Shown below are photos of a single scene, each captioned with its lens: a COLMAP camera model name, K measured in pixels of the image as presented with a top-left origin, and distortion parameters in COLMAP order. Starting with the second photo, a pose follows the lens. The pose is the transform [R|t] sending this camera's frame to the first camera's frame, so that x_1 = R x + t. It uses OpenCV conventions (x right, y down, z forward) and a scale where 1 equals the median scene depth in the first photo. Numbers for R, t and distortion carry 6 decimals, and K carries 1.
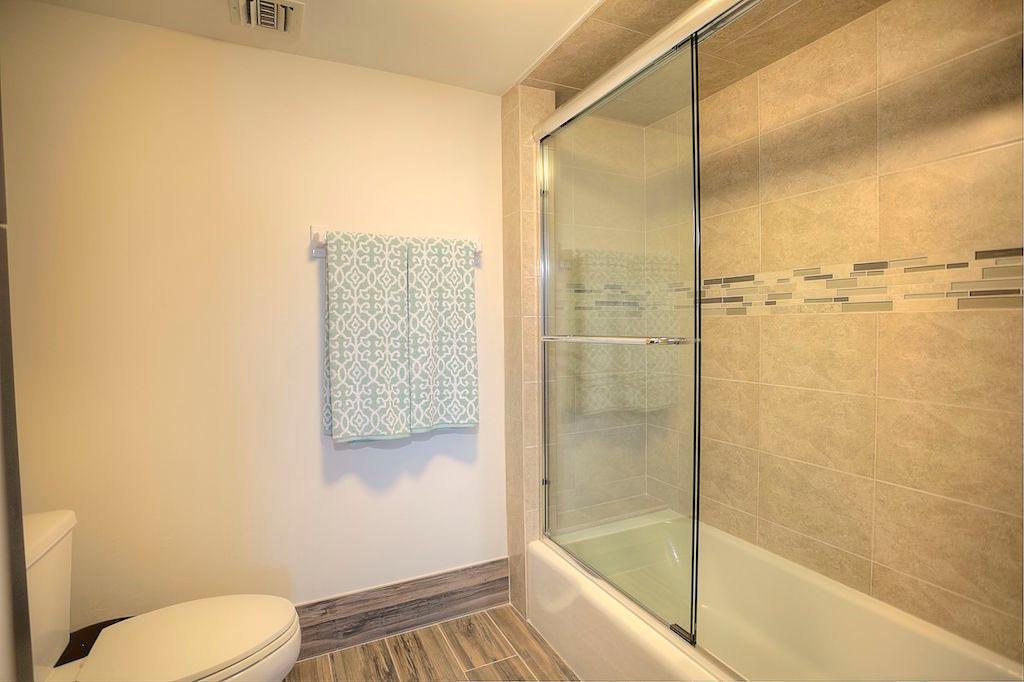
lens RADIAL K [[493.7, 0, 516.4], [0, 493.7, 337.6], [0, 0, 1]] dist [-0.028932, 0.000051]
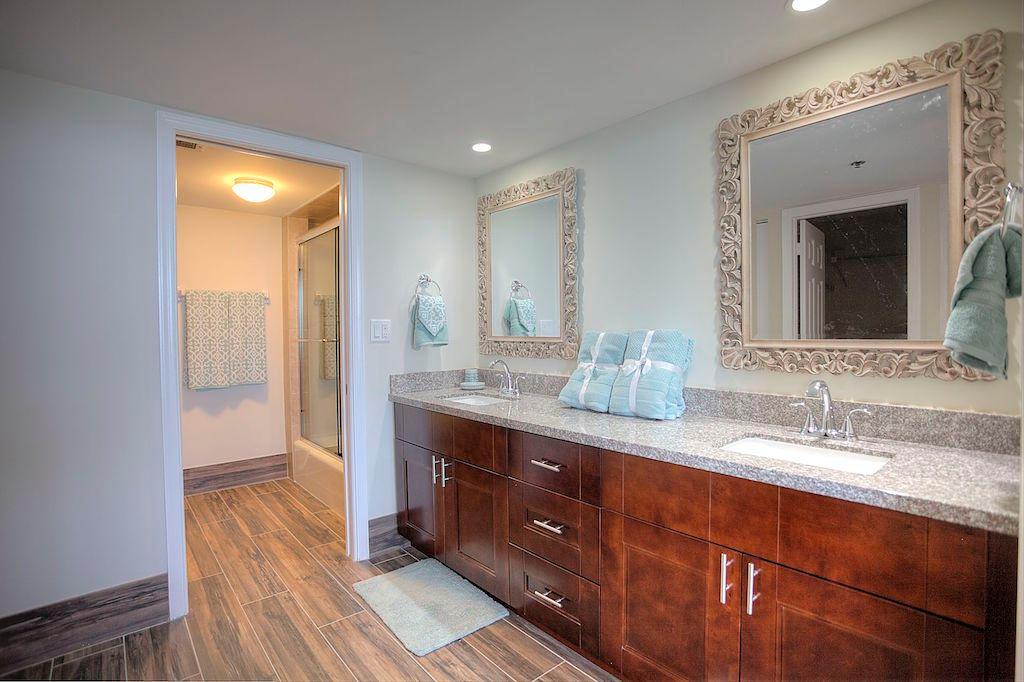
lens RADIAL K [[493.7, 0, 507.3], [0, 493.7, 338.9], [0, 0, 1]] dist [-0.028932, 0.000051]
pose [[0.970954, 0.001904, 0.239260, 0.418741], [-0.000014, 0.999969, -0.007898, 0.011761], [-0.239268, 0.007666, 0.970923, -1.256956]]
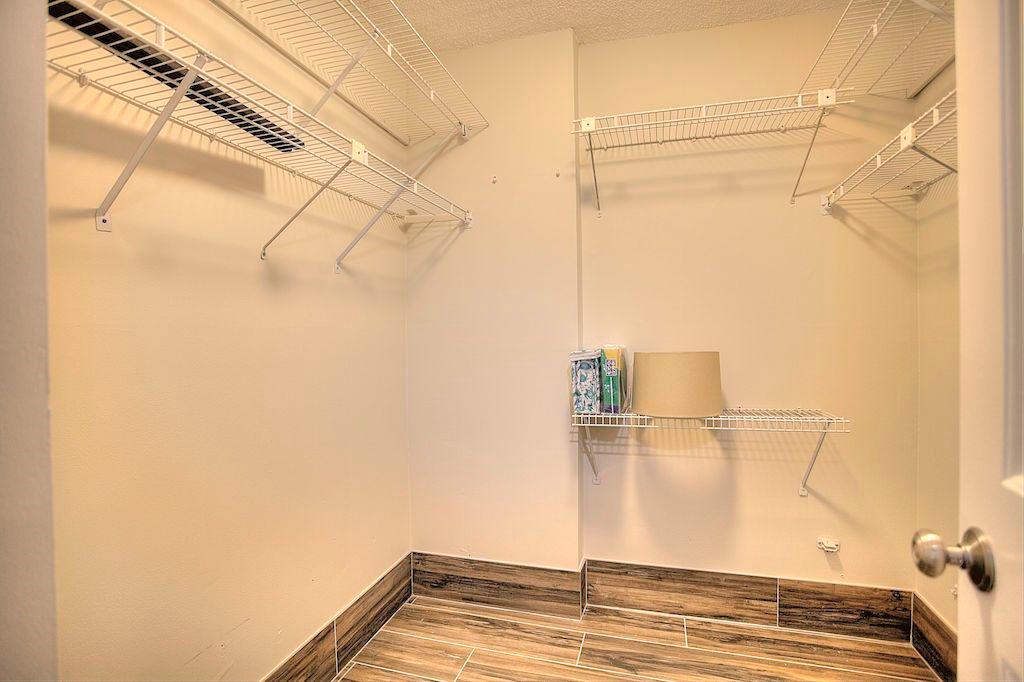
lens RADIAL K [[493.7, 0, 513.5], [0, 493.7, 339.1], [0, 0, 1]] dist [-0.028932, 0.000051]
pose [[0.743884, 0.011918, -0.668202, 0.606524], [-0.016559, 0.999863, -0.000602, -0.011032], [0.668104, 0.011512, 0.743979, 0.216092]]
